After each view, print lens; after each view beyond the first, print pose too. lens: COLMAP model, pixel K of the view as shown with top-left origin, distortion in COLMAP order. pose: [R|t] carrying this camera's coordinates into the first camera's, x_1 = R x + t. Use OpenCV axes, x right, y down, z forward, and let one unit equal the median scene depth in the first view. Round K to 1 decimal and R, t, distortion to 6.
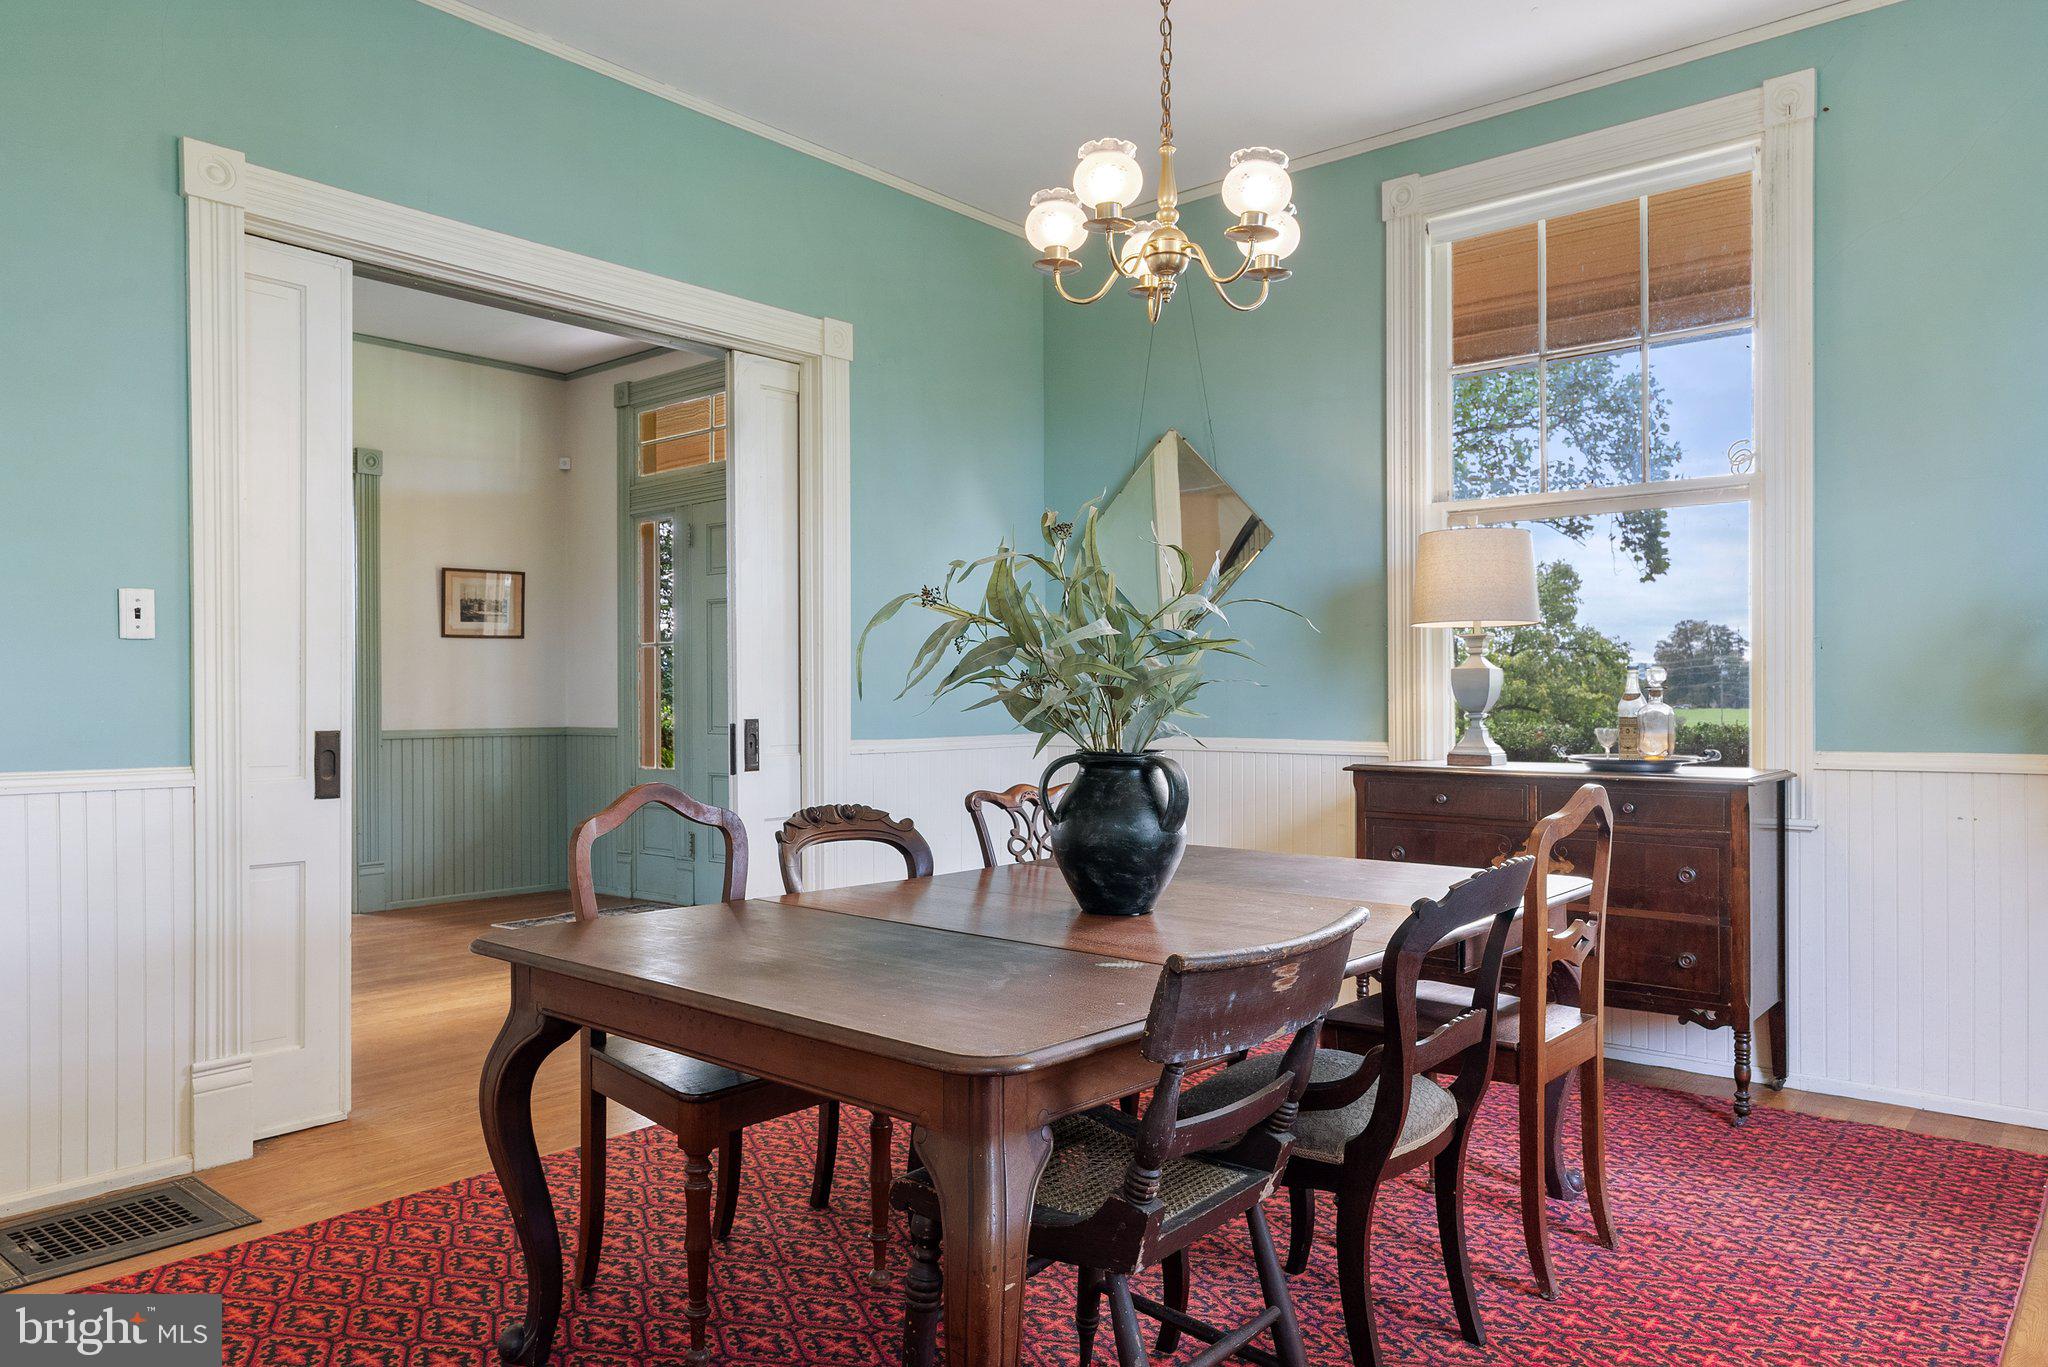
lens RADIAL K [[1344.7, 0, 1024.0], [0, 1344.7, 683.5], [0, 0, 1]] dist [-0.024374, 0.000464]
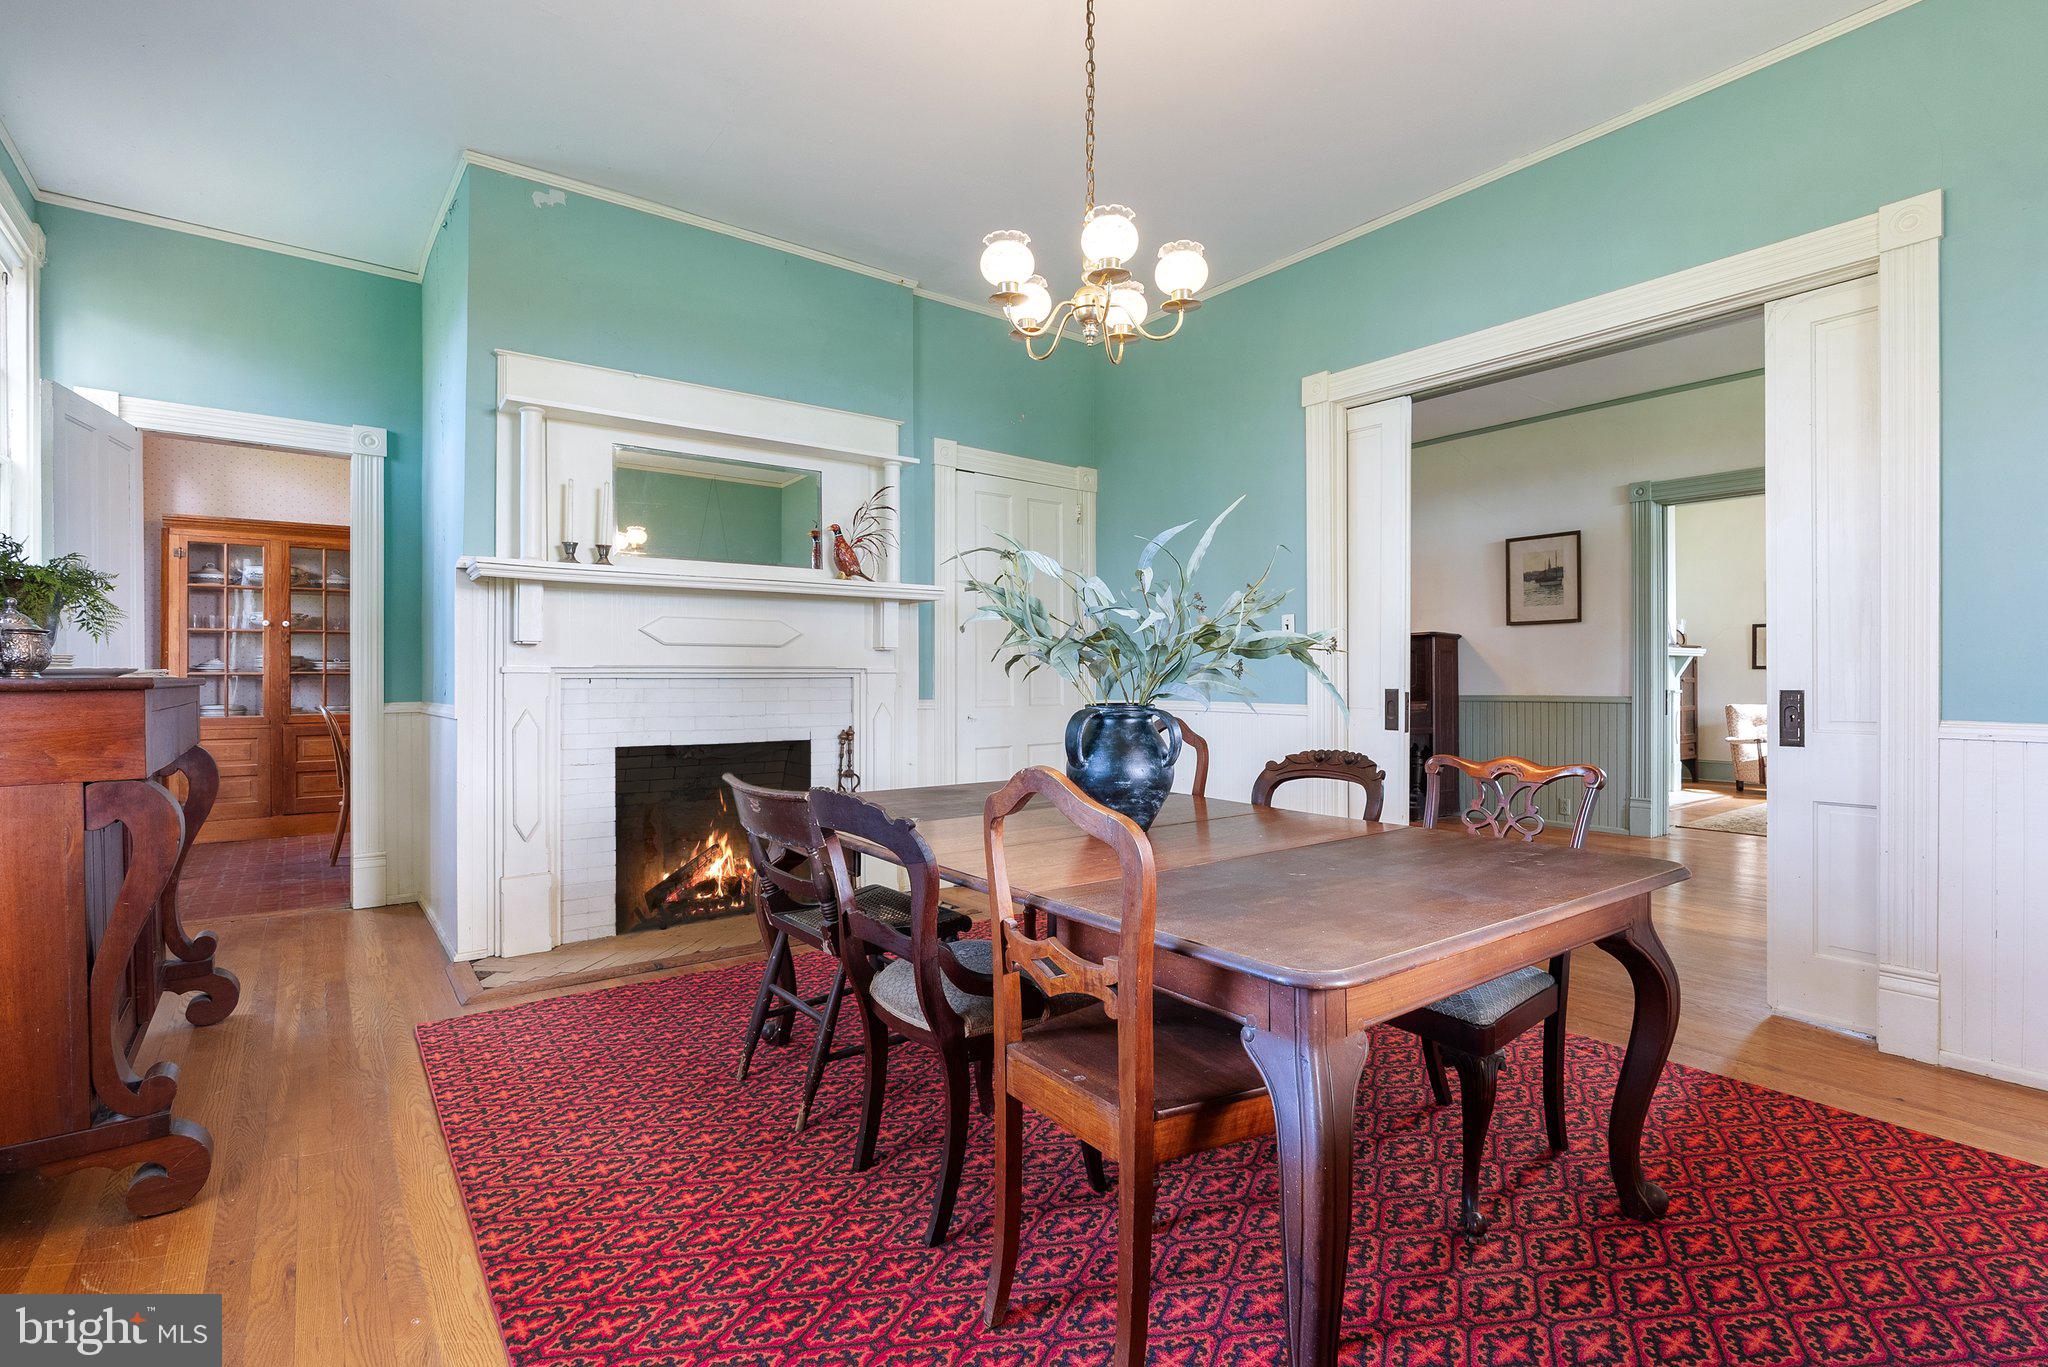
lens RADIAL K [[931.6, 0, 1034.9], [0, 931.6, 681.1], [0, 0, 1]] dist [-0.004332, 0.000849]
pose [[-0.216618, 0.006824, -0.976233, 0.731382], [0.010936, 0.999930, 0.004563, 0.015861], [0.976195, -0.009688, -0.216678, 0.852477]]
